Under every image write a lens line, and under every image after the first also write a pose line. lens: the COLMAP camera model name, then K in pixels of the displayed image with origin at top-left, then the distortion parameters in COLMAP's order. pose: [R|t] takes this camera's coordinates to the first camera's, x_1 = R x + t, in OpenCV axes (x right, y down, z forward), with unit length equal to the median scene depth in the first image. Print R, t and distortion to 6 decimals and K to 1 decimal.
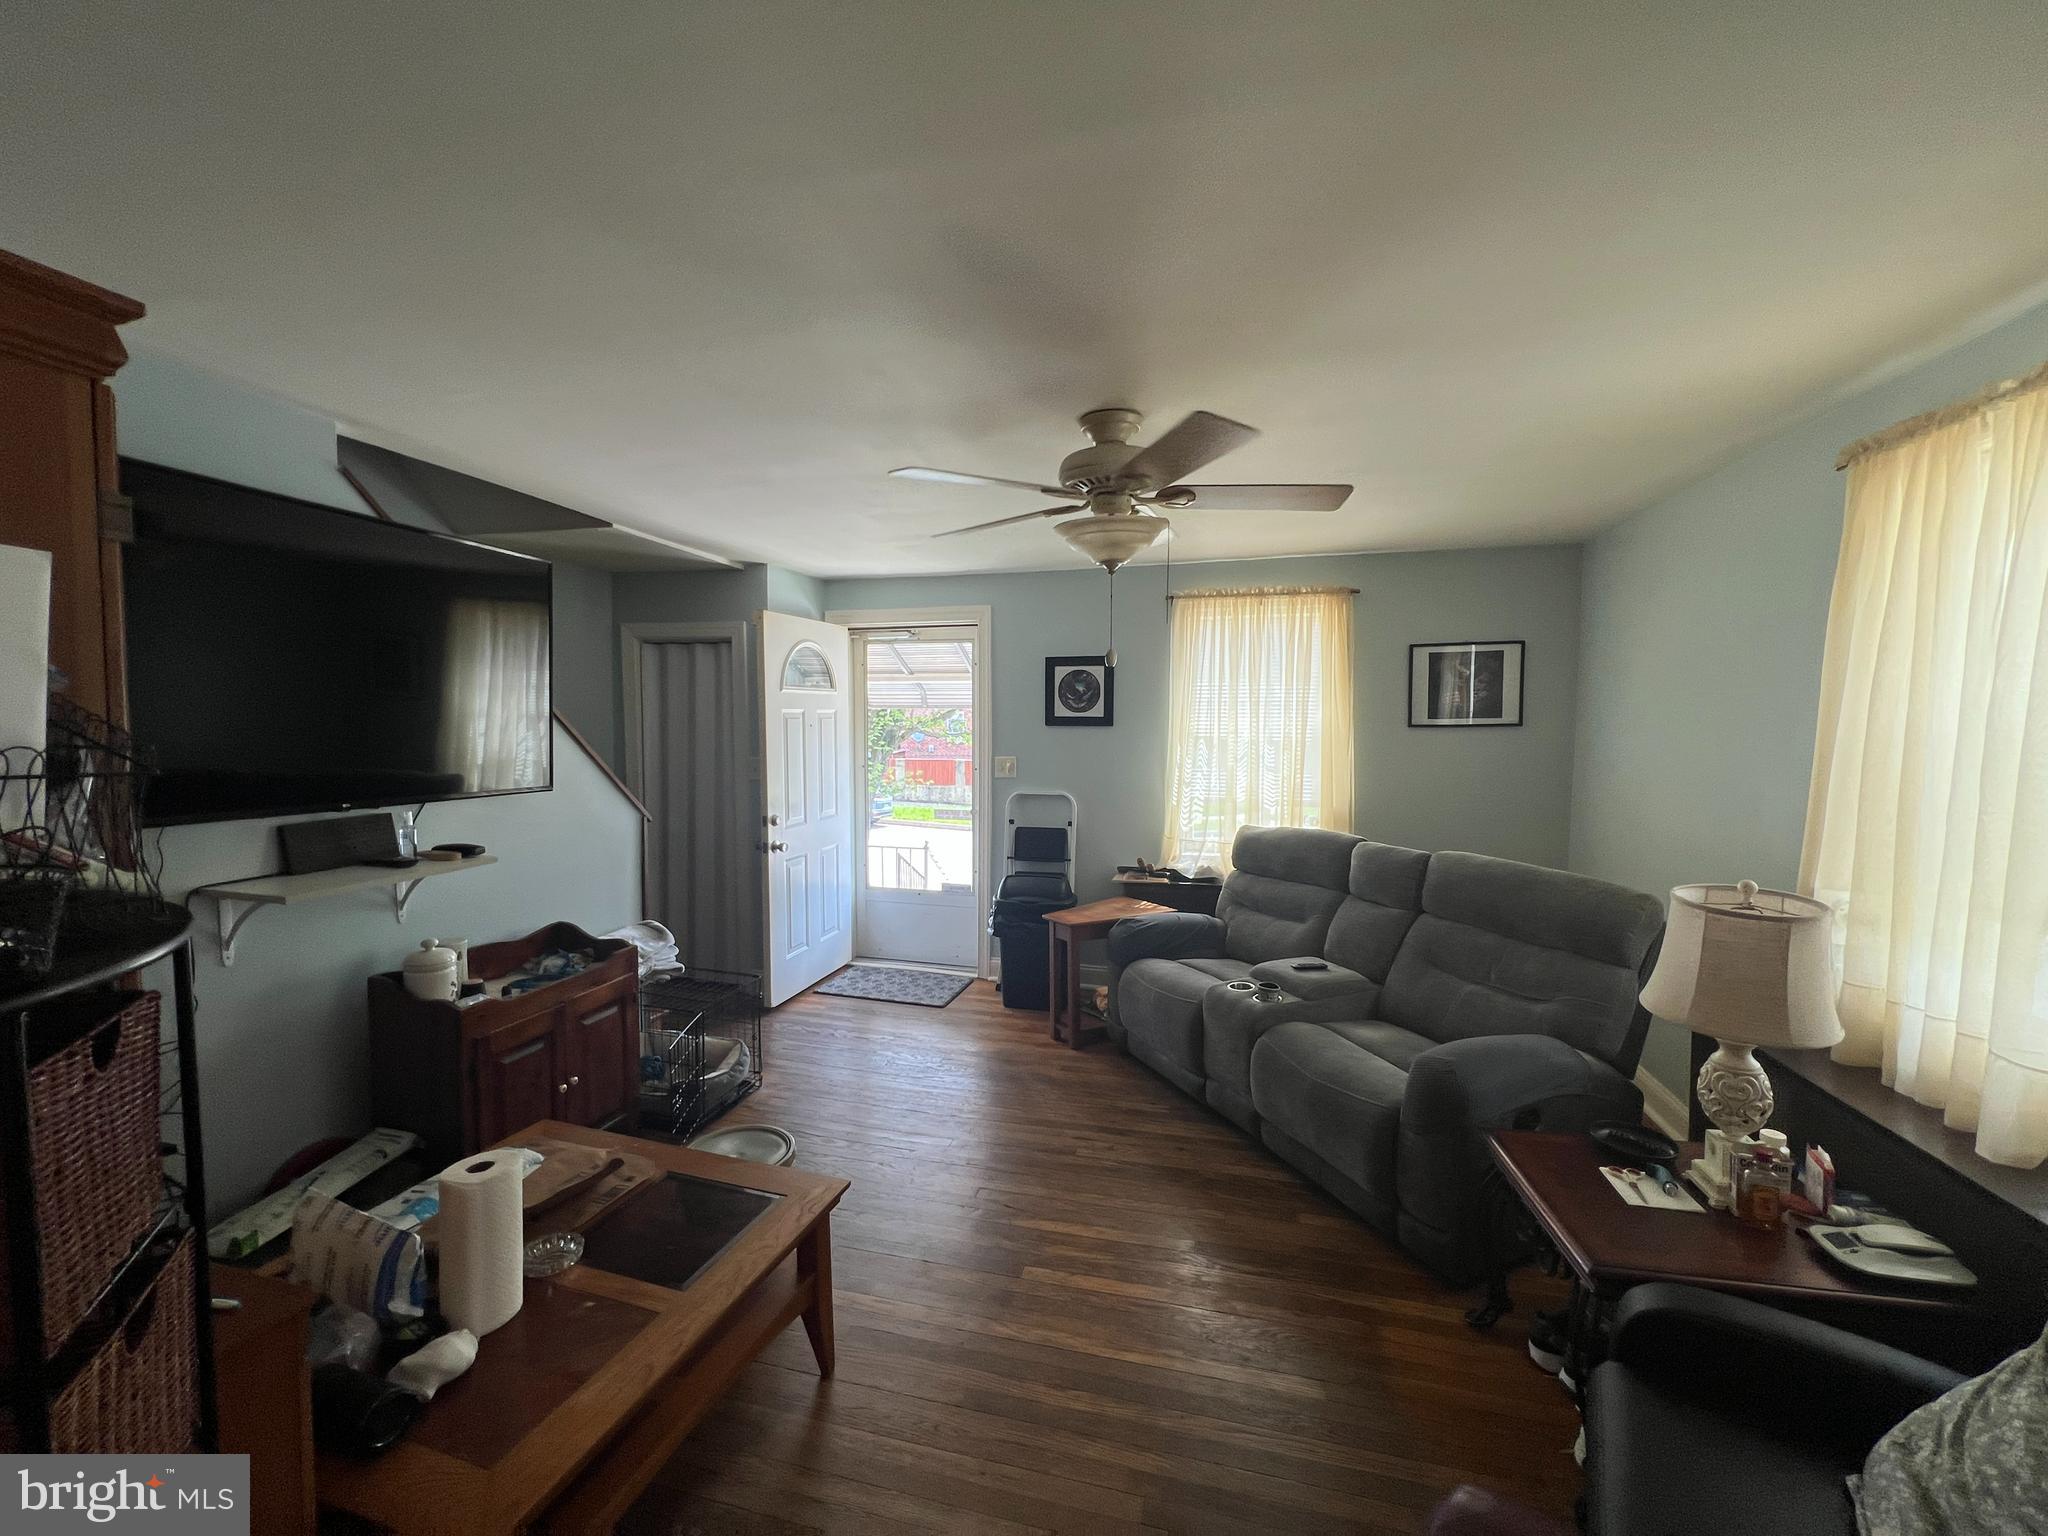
lens RADIAL K [[822.9, 0, 1022.0], [0, 822.9, 770.4], [0, 0, 1]] dist [0.002371, 0.000068]
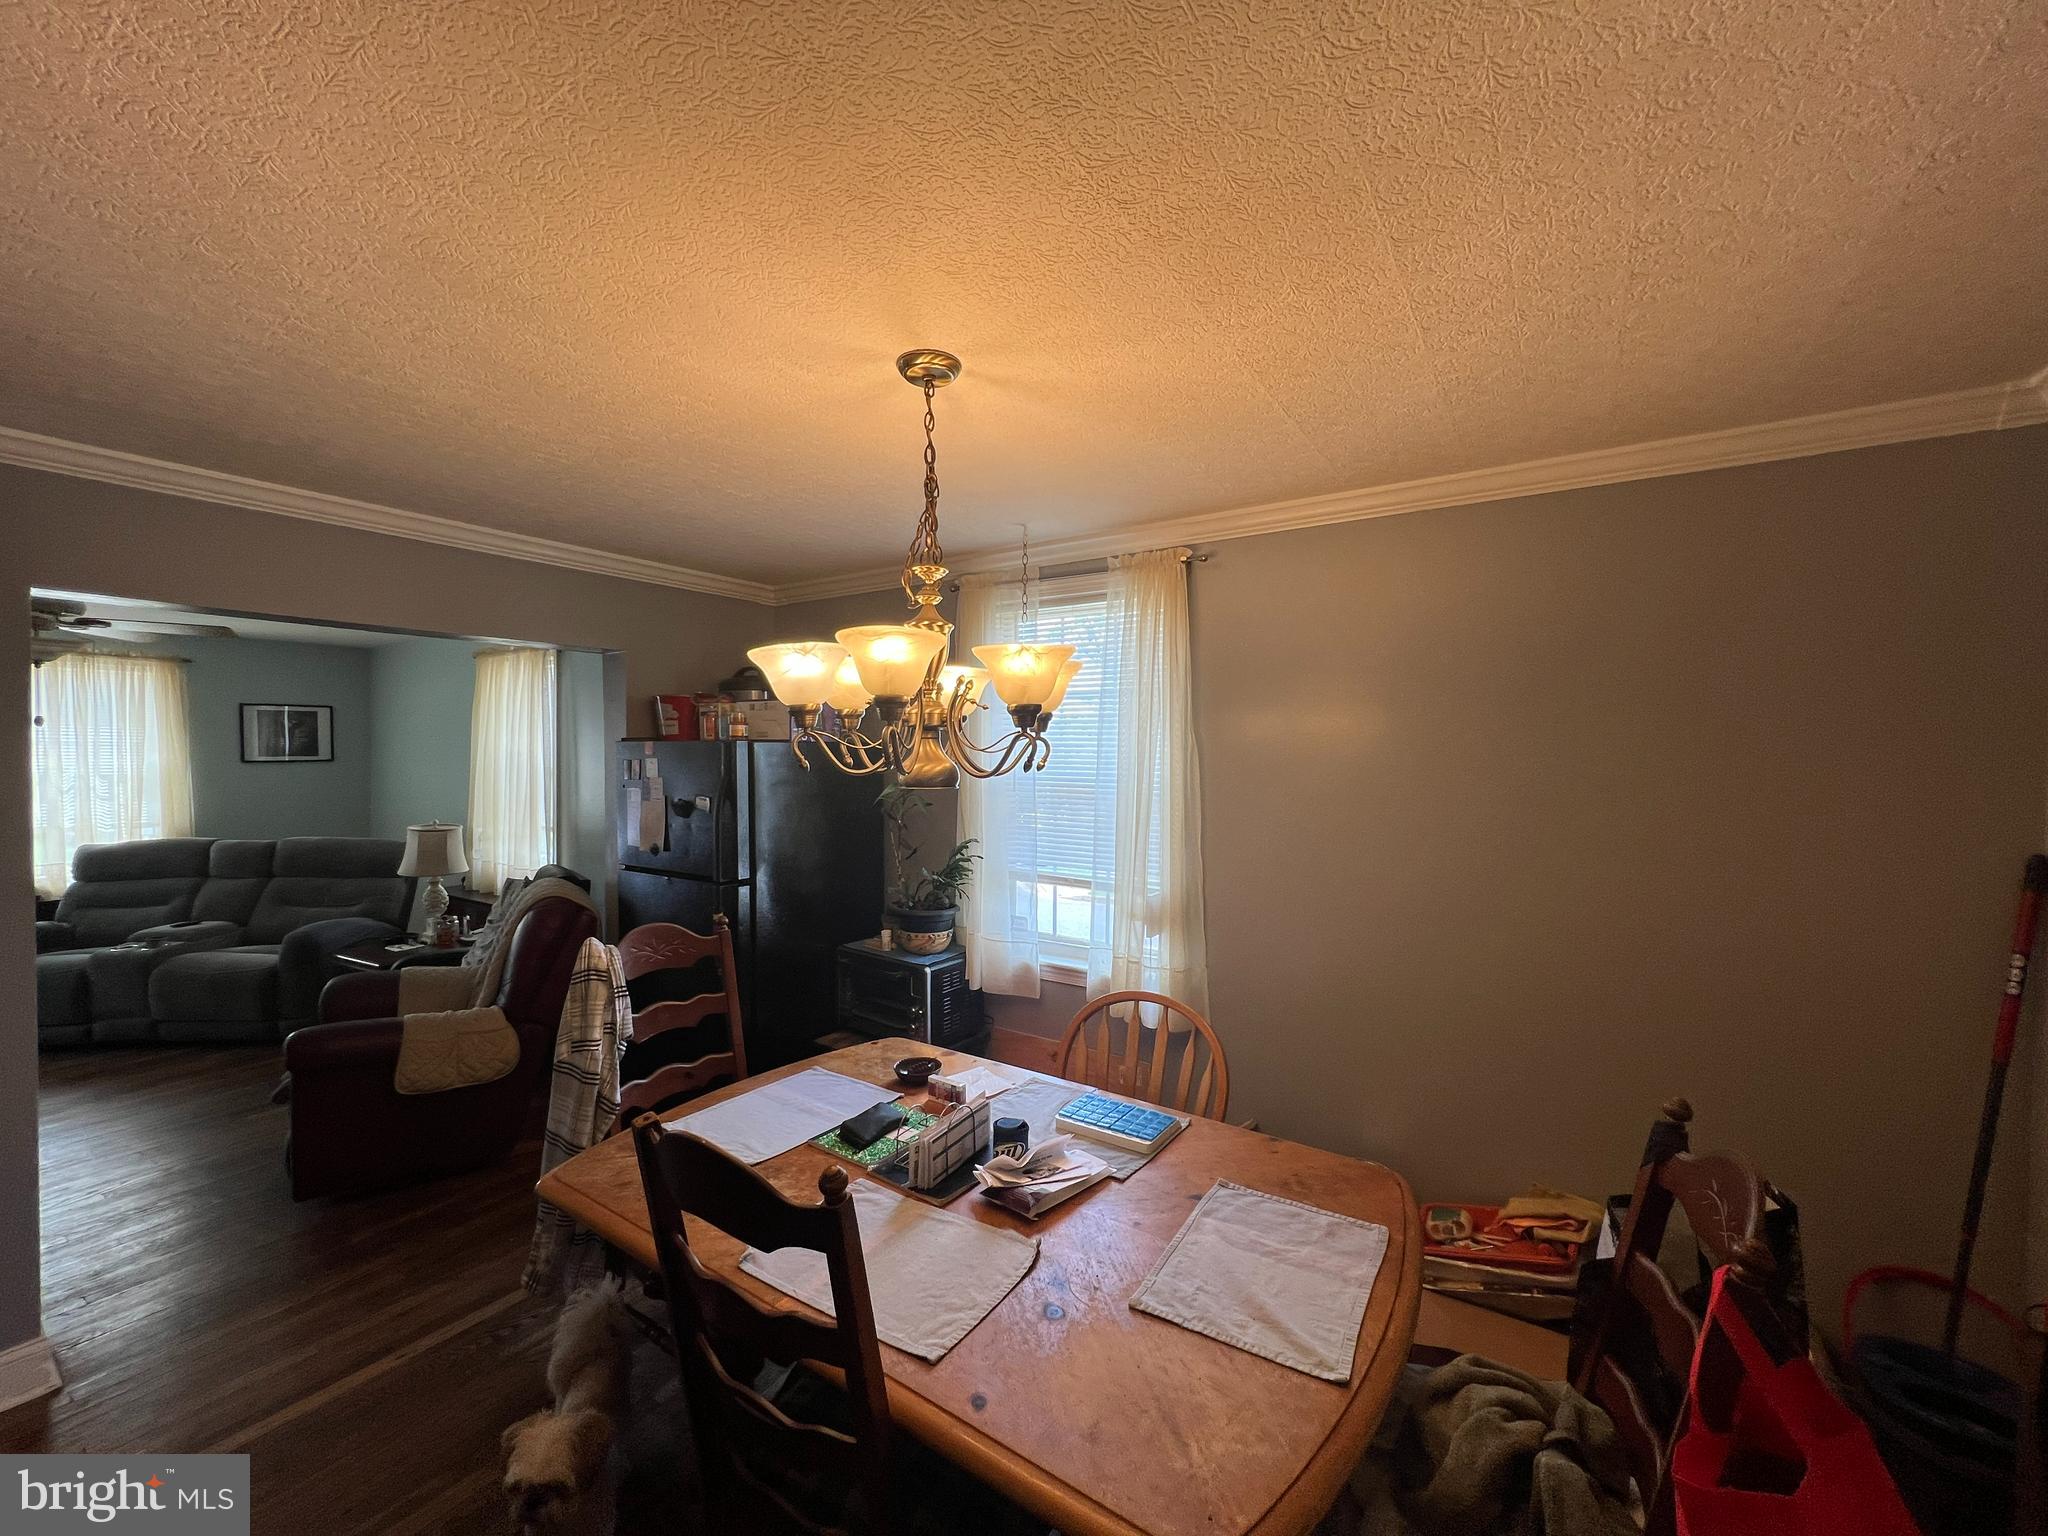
lens RADIAL K [[822.9, 0, 1019.5], [0, 822.9, 770.3], [0, 0, 1]] dist [0.000720, 0.000483]
pose [[0.319832, -0.018261, 0.947298, -0.711664], [0.057546, 0.998343, -0.000184, 0.059688], [-0.945725, 0.054572, 0.320353, -1.136338]]
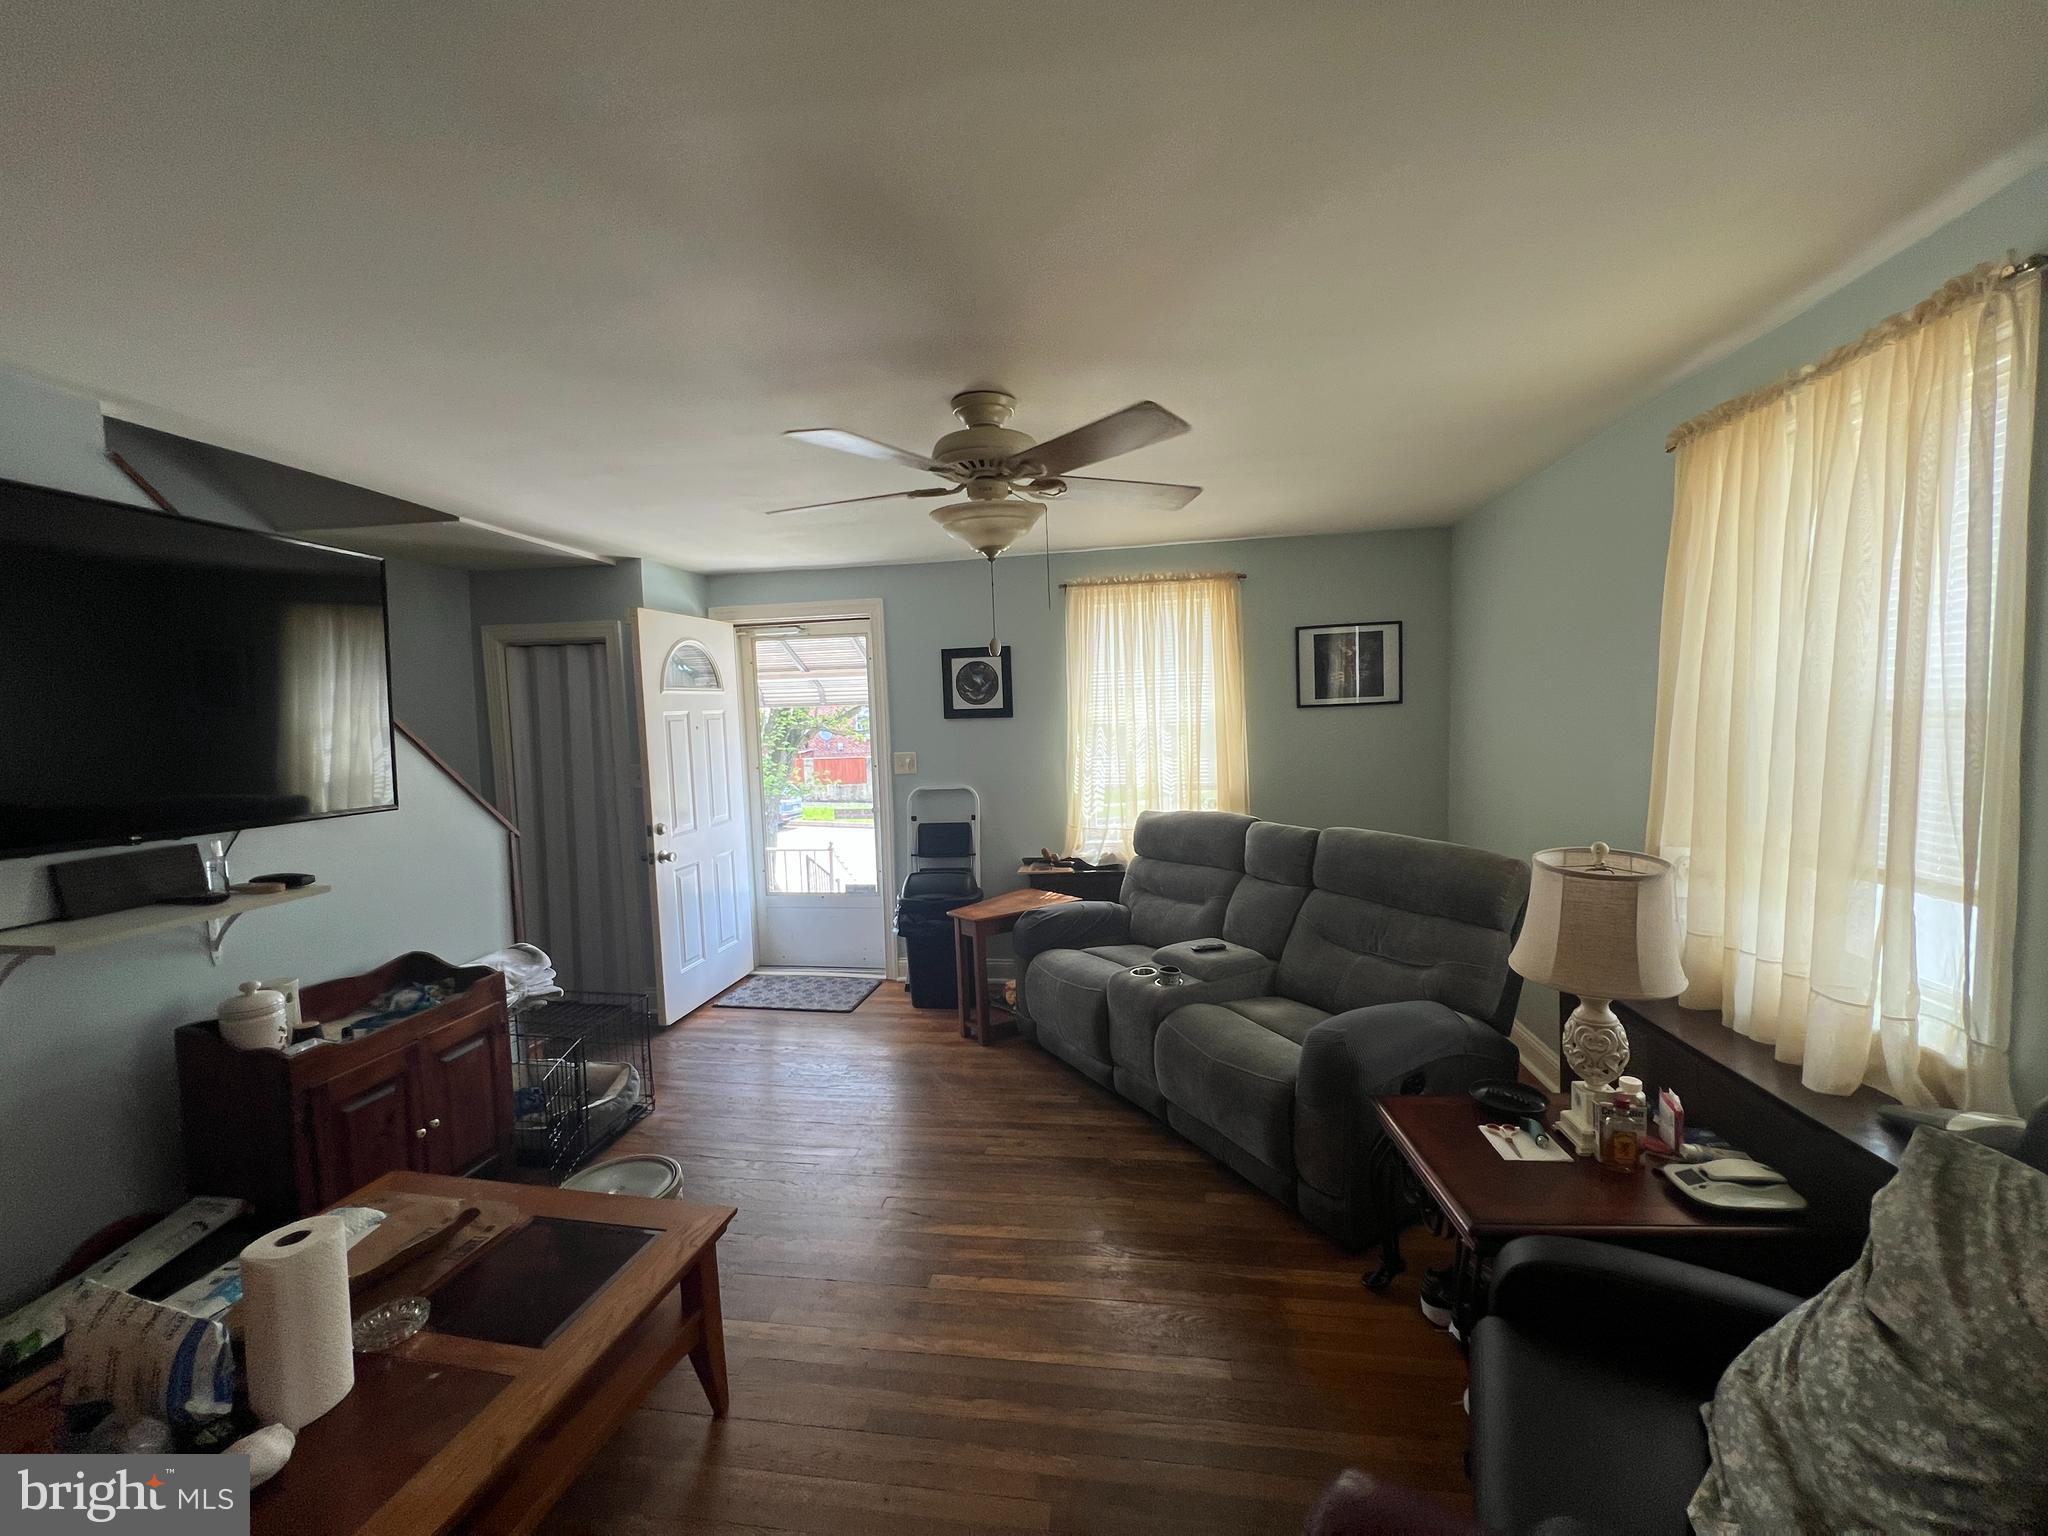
lens RADIAL K [[822.9, 0, 1019.5], [0, 822.9, 770.3], [0, 0, 1]] dist [0.000720, 0.000483]
pose [[0.994037, -0.042333, 0.100494, 0.031531], [0.041497, 0.999085, 0.010394, 0.000284], [-0.100842, -0.006162, 0.994883, 0.023487]]
